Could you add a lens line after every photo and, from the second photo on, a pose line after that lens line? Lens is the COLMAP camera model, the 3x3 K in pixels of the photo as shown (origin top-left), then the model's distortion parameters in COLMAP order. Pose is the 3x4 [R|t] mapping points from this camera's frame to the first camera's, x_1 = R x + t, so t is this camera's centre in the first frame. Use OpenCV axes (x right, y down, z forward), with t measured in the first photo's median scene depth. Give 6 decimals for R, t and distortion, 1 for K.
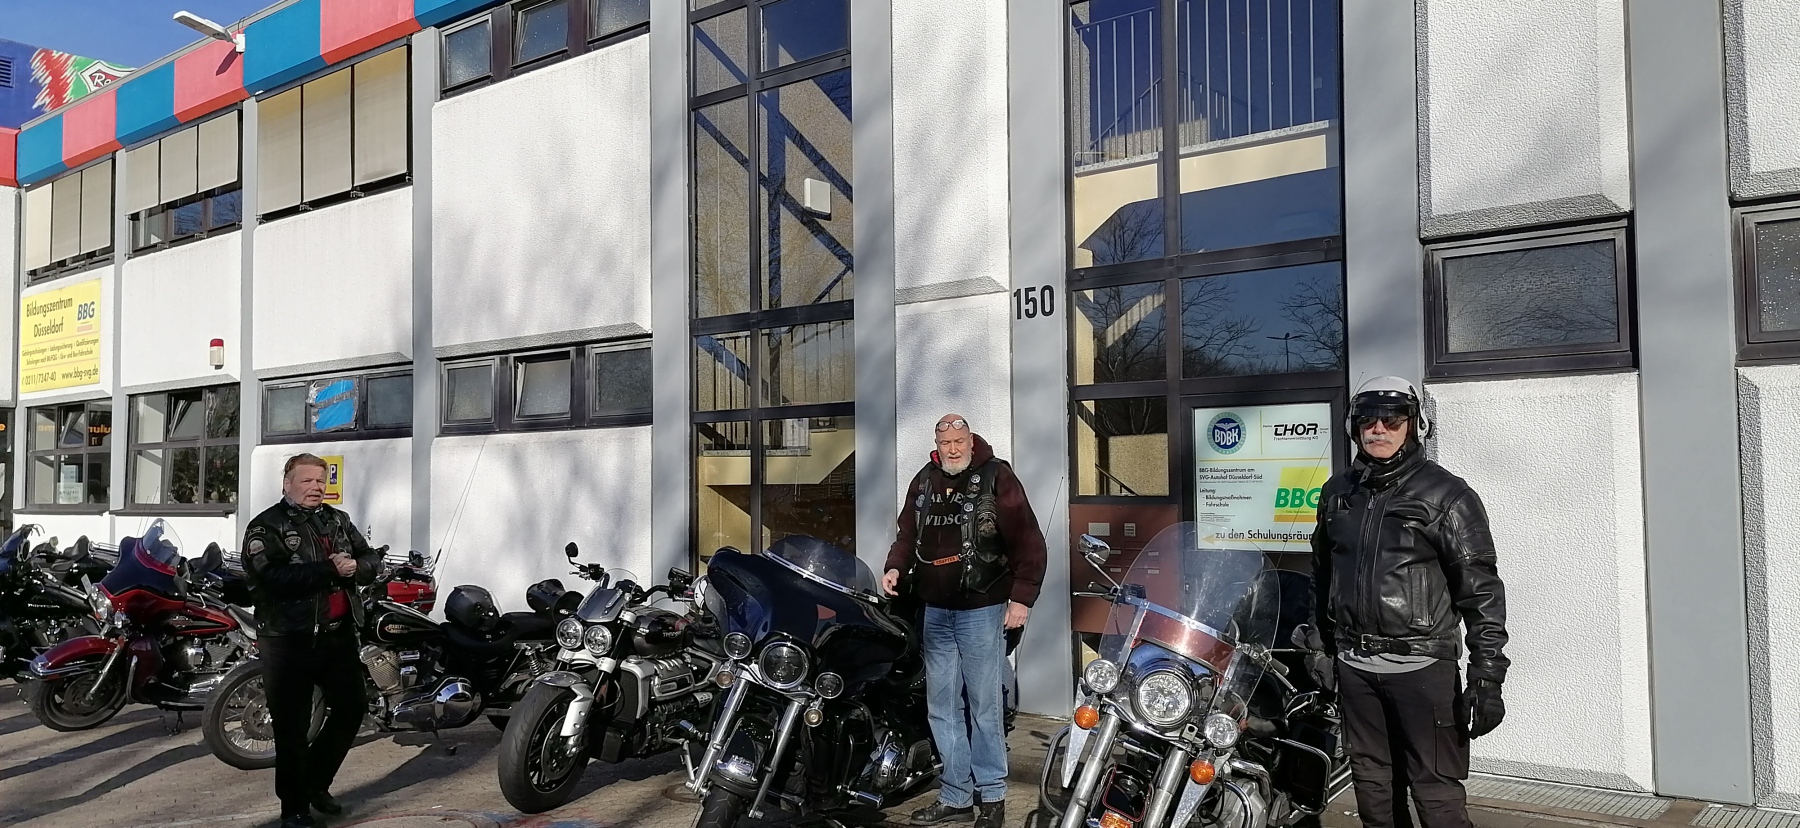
lens RADIAL K [[1342.6, 0, 900.0], [0, 1342.6, 414.0], [0, 0, 1]] dist [0.106194, -0.129429]
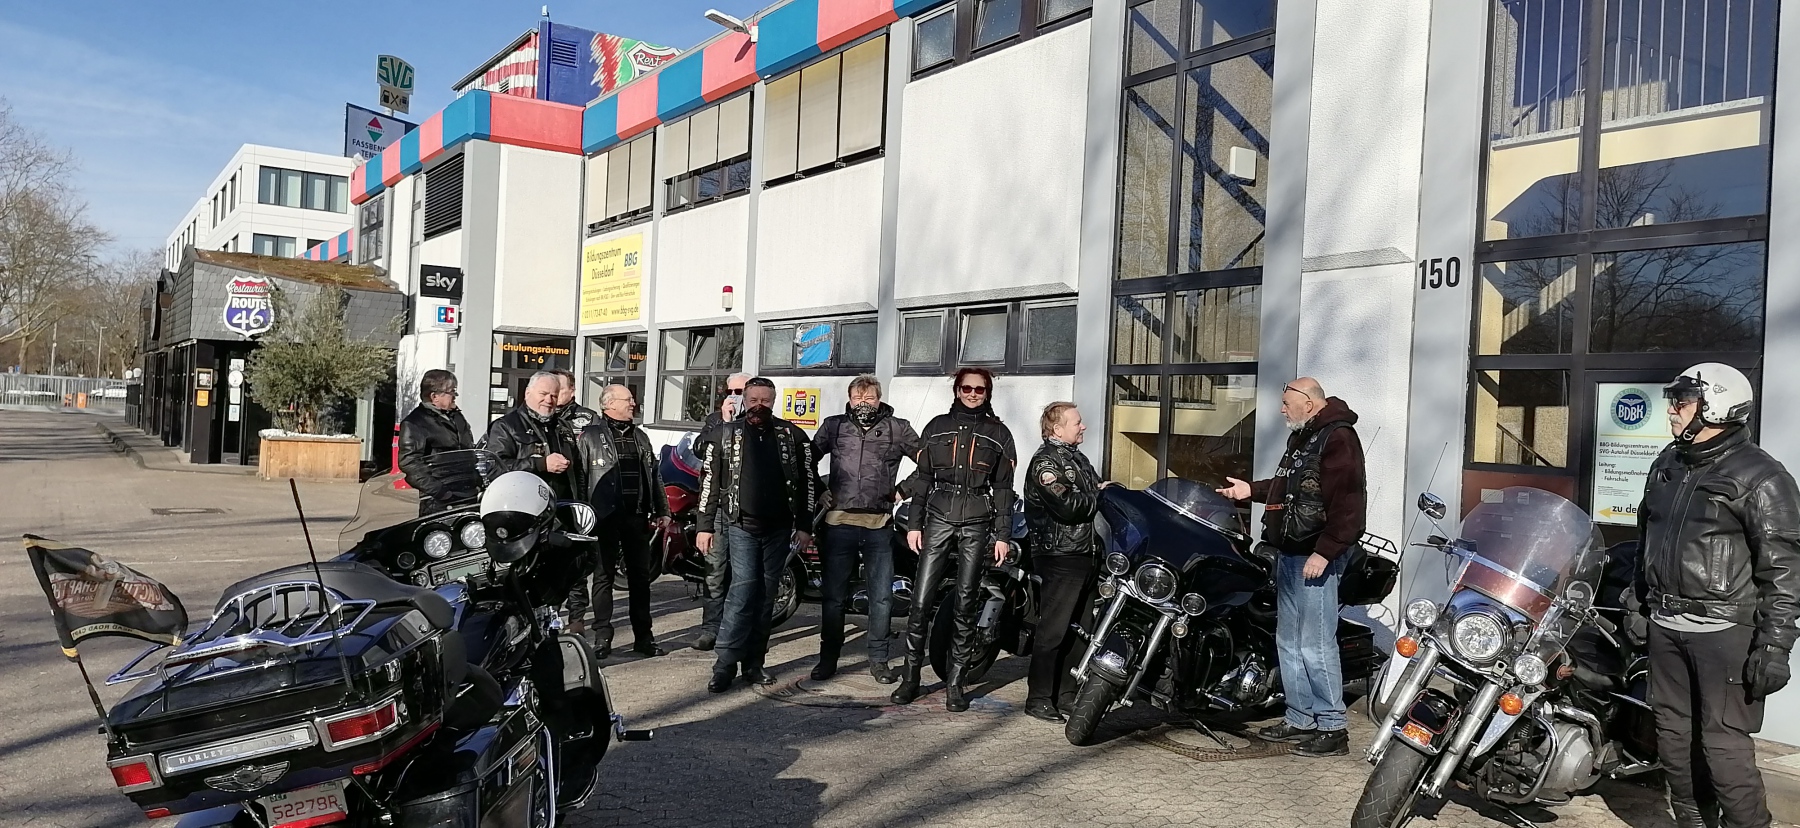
lens RADIAL K [[1342.6, 0, 900.0], [0, 1342.6, 414.0], [0, 0, 1]] dist [0.106194, -0.129429]
pose [[0.946034, 0.053377, -0.319642, 0.041954], [-0.040781, 0.998110, 0.045976, -0.005435], [0.321492, -0.030459, 0.946422, -0.113816]]
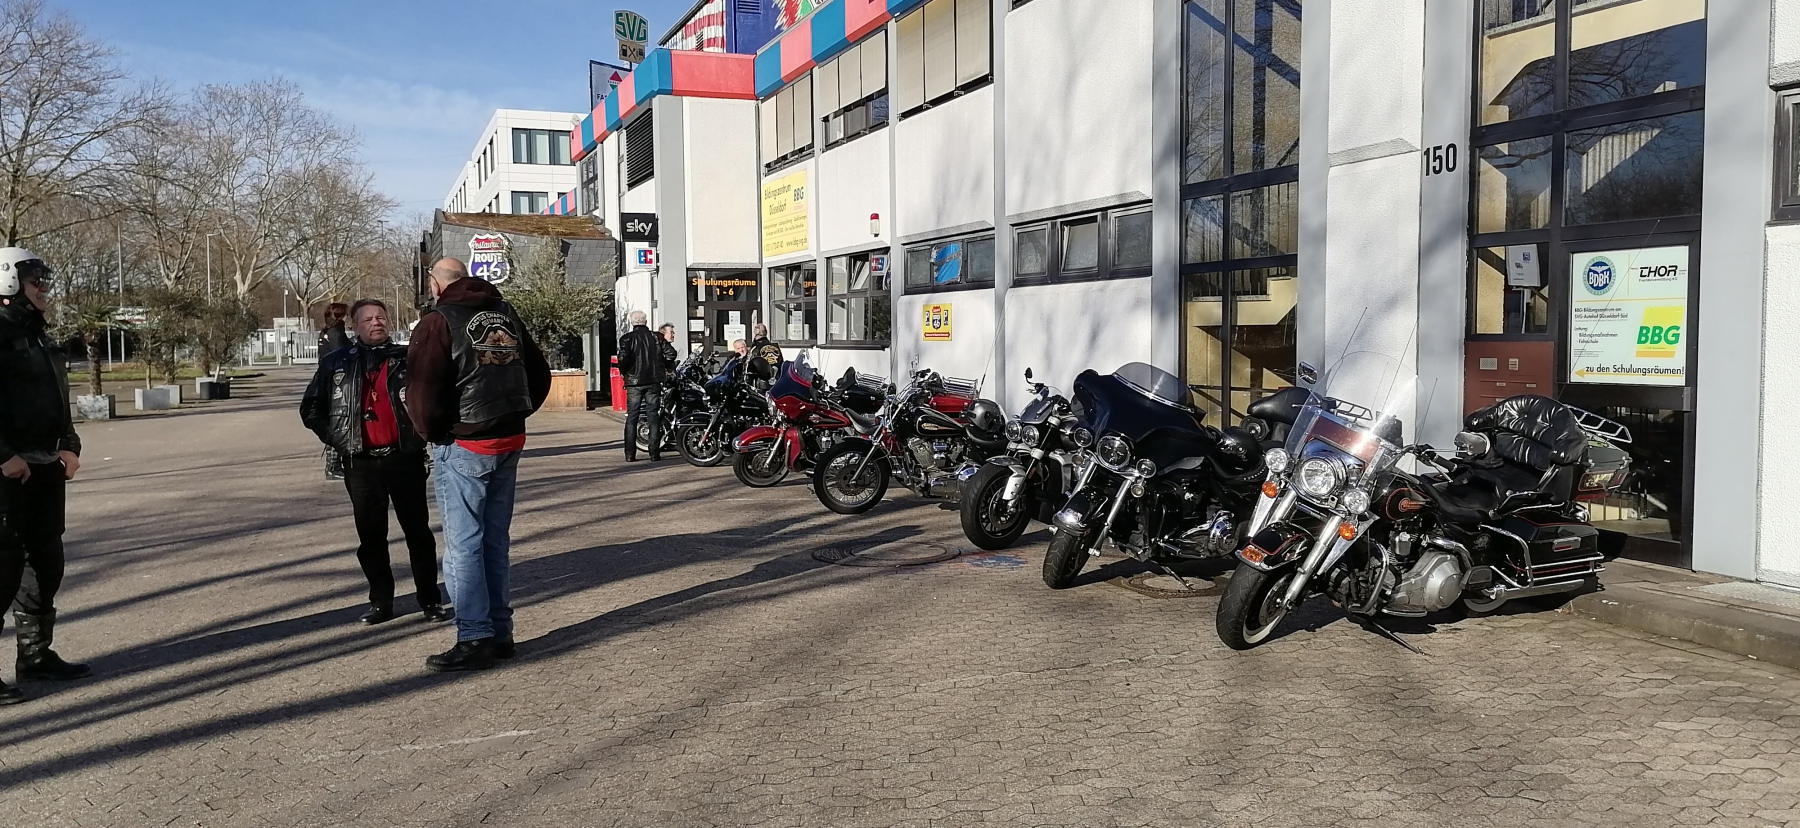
lens RADIAL K [[1326.4, 0, 900.0], [0, 1326.4, 414.0], [0, 0, 1]] dist [0.101038, -0.124599]
pose [[0.876816, 0.030582, -0.479852, 0.219016], [0.026302, 0.993430, 0.111374, -0.008780], [0.480105, -0.110276, 0.870252, -0.181060]]
